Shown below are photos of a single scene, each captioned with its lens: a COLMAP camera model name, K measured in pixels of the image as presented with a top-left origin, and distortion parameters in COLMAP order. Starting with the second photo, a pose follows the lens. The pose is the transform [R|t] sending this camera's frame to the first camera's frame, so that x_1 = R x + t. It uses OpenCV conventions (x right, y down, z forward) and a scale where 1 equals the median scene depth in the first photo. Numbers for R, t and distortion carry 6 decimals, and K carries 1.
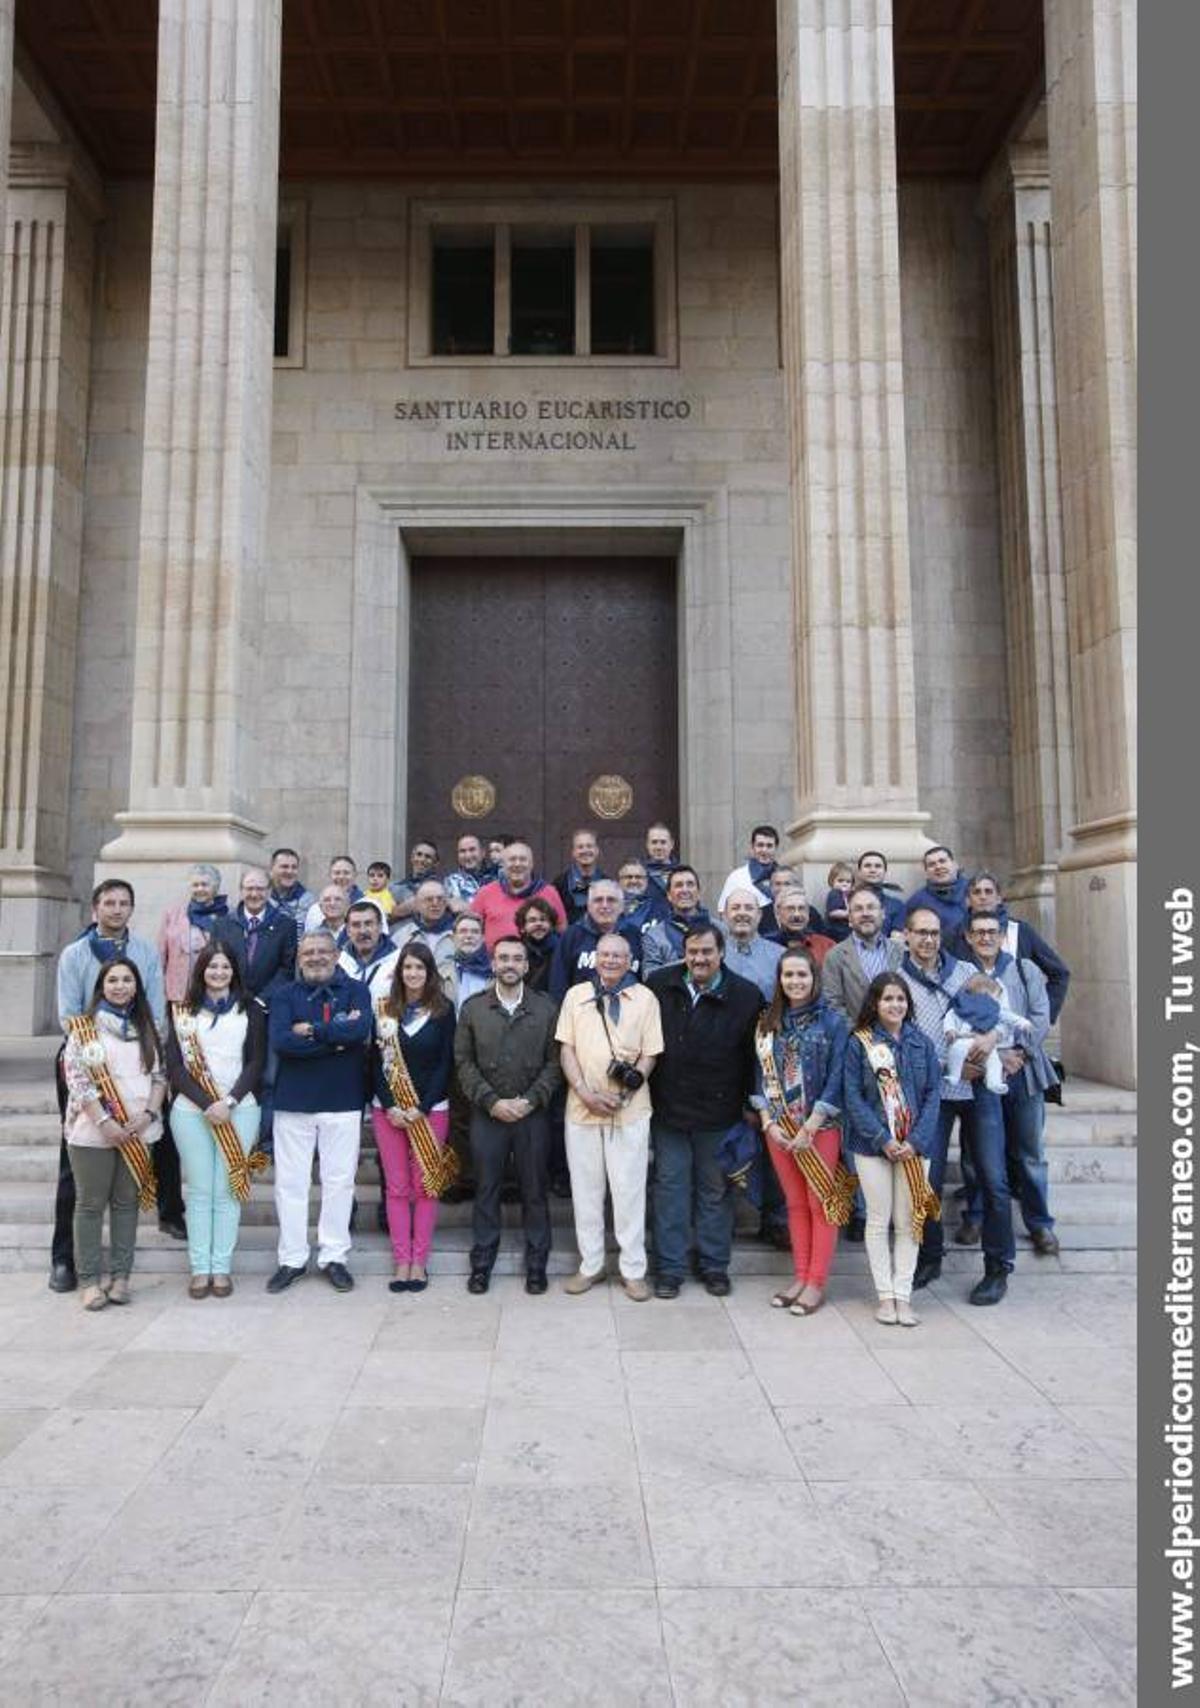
lens RADIAL K [[1156.4, 0, 561.8], [0, 1156.4, 839.3], [0, 0, 1]] dist [-0.024292, 0.036206]
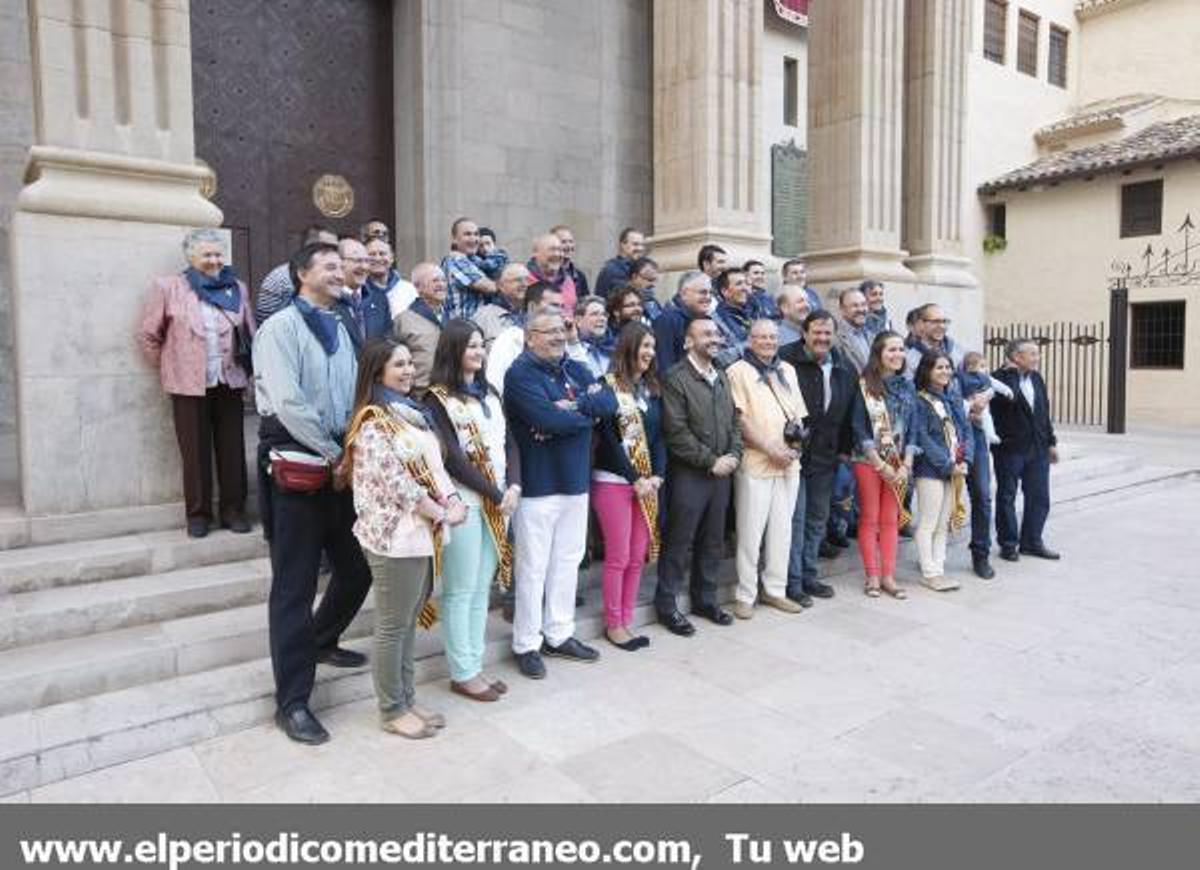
lens RADIAL K [[933.8, 0, 627.5], [0, 933.8, 400.7], [0, 0, 1]] dist [0.016401, 0.050120]
pose [[0.749194, -0.039048, 0.661199, -0.517258], [-0.057220, 0.990713, 0.123343, 0.042439], [-0.659875, -0.130241, 0.740002, 0.285715]]
